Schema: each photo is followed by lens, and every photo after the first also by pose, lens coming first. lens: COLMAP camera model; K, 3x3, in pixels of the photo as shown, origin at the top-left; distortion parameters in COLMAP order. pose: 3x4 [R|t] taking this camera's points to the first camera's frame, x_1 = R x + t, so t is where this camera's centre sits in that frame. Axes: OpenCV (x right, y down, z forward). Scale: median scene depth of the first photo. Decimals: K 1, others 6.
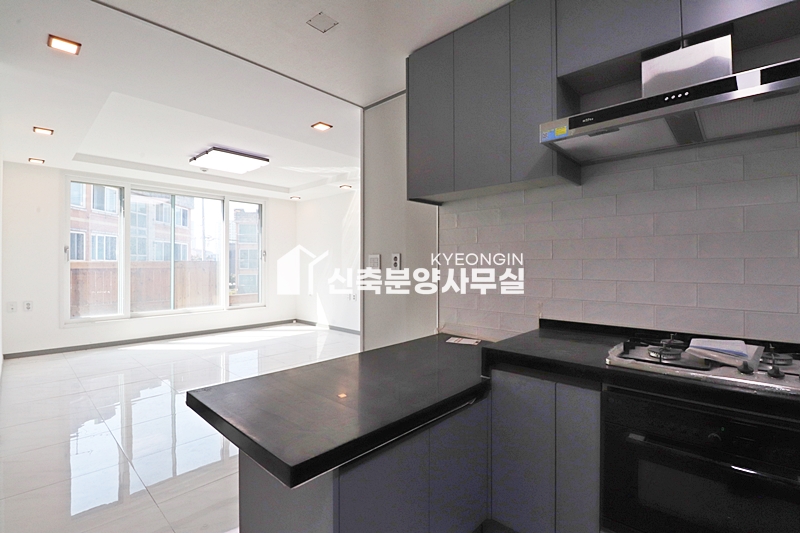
lens RADIAL K [[371.1, 0, 408.7], [0, 371.1, 264.6], [0, 0, 1]] dist [-0.006041, -0.006799]
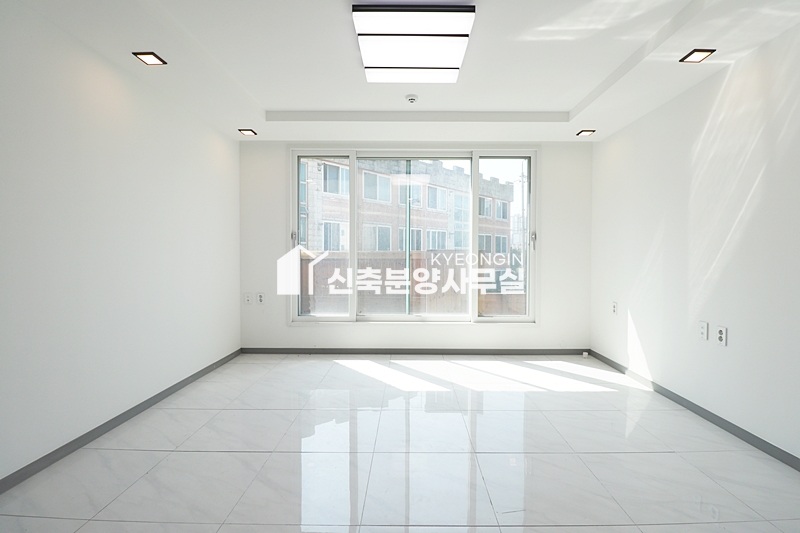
lens RADIAL K [[371.1, 0, 405.3], [0, 371.1, 261.9], [0, 0, 1]] dist [-0.006041, -0.006799]
pose [[0.661340, 0.011987, -0.749991, -0.077354], [-0.002448, 0.999901, 0.013822, 0.005617], [0.750083, -0.007305, 0.661304, 0.479058]]
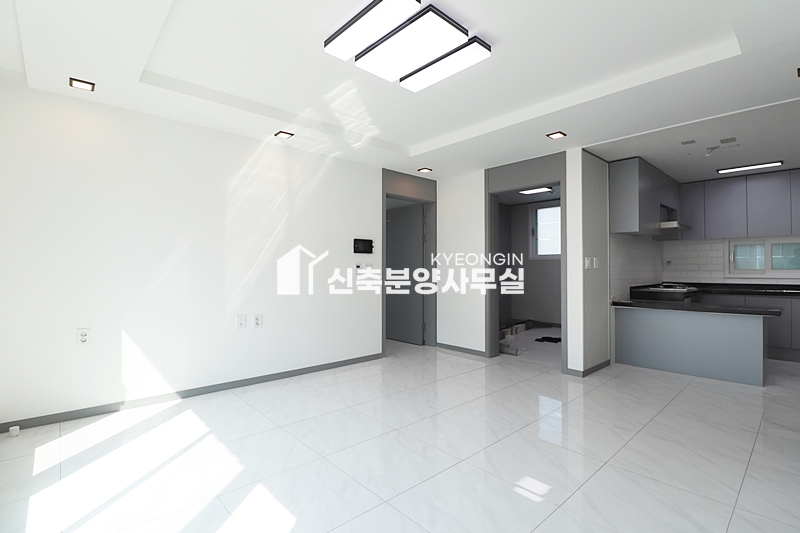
lens RADIAL K [[371.1, 0, 416.2], [0, 371.1, 264.8], [0, 0, 1]] dist [-0.006041, -0.006799]
pose [[0.065019, 0.008909, 0.997844, -0.703108], [-0.004190, 0.999954, -0.008654, 0.005808], [-0.997875, -0.003618, 0.065054, 0.704283]]
